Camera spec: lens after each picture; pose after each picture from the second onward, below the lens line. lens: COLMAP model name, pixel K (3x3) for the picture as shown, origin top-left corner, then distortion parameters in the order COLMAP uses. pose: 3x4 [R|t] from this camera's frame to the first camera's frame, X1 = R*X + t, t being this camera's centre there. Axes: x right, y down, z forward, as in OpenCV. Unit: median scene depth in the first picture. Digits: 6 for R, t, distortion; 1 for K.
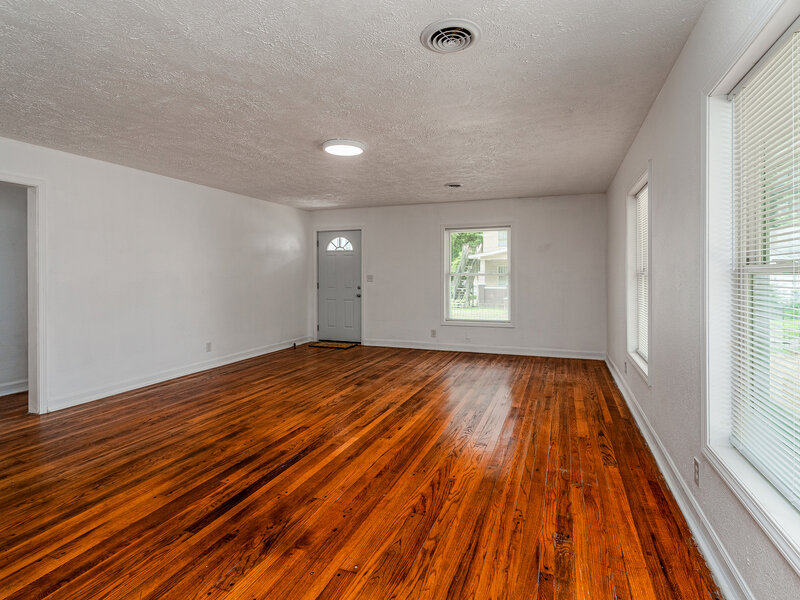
lens RADIAL K [[444.7, 0, 398.3], [0, 444.7, 278.2], [0, 0, 1]] dist [-0.002803, 0.000663]
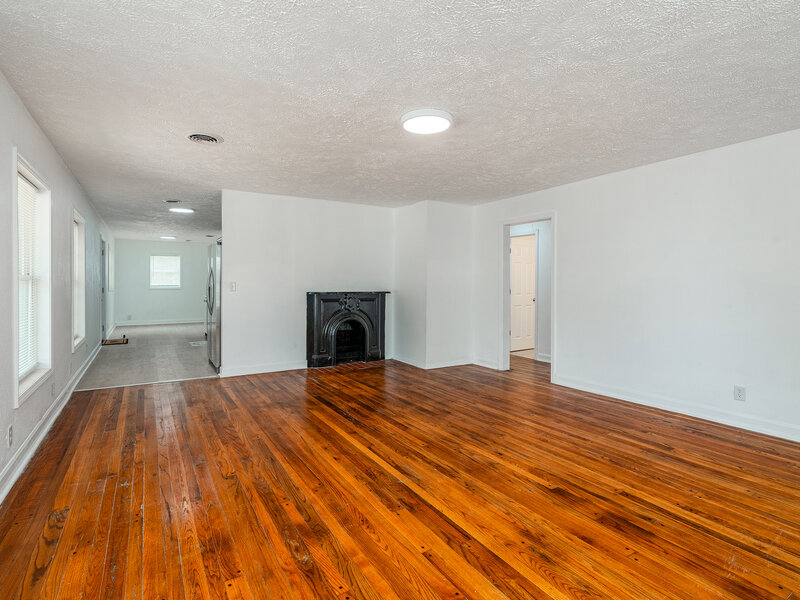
lens RADIAL K [[432.3, 0, 416.6], [0, 432.3, 288.7], [0, 0, 1]] dist [-0.020571, 0.011351]
pose [[-0.608754, 0.010388, -0.793291, 0.518617], [-0.004648, 0.999850, 0.016659, -0.007888], [0.793345, 0.013828, -0.608615, 1.484859]]
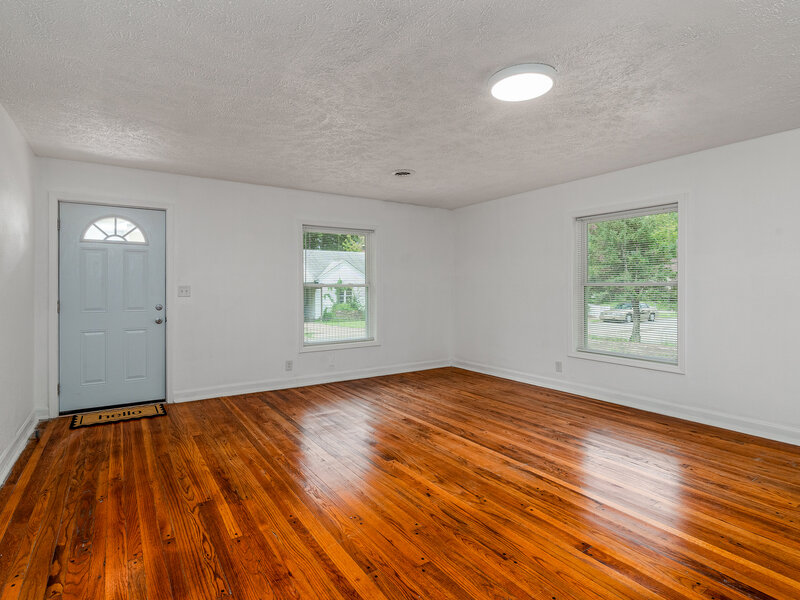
lens RADIAL K [[432.3, 0, 416.6], [0, 432.3, 288.7], [0, 0, 1]] dist [-0.020571, 0.011351]
pose [[0.568878, -0.000384, 0.822422, -0.721656], [0.006415, 0.999972, -0.003970, 0.002025], [-0.822397, 0.007535, 0.568865, 0.785347]]
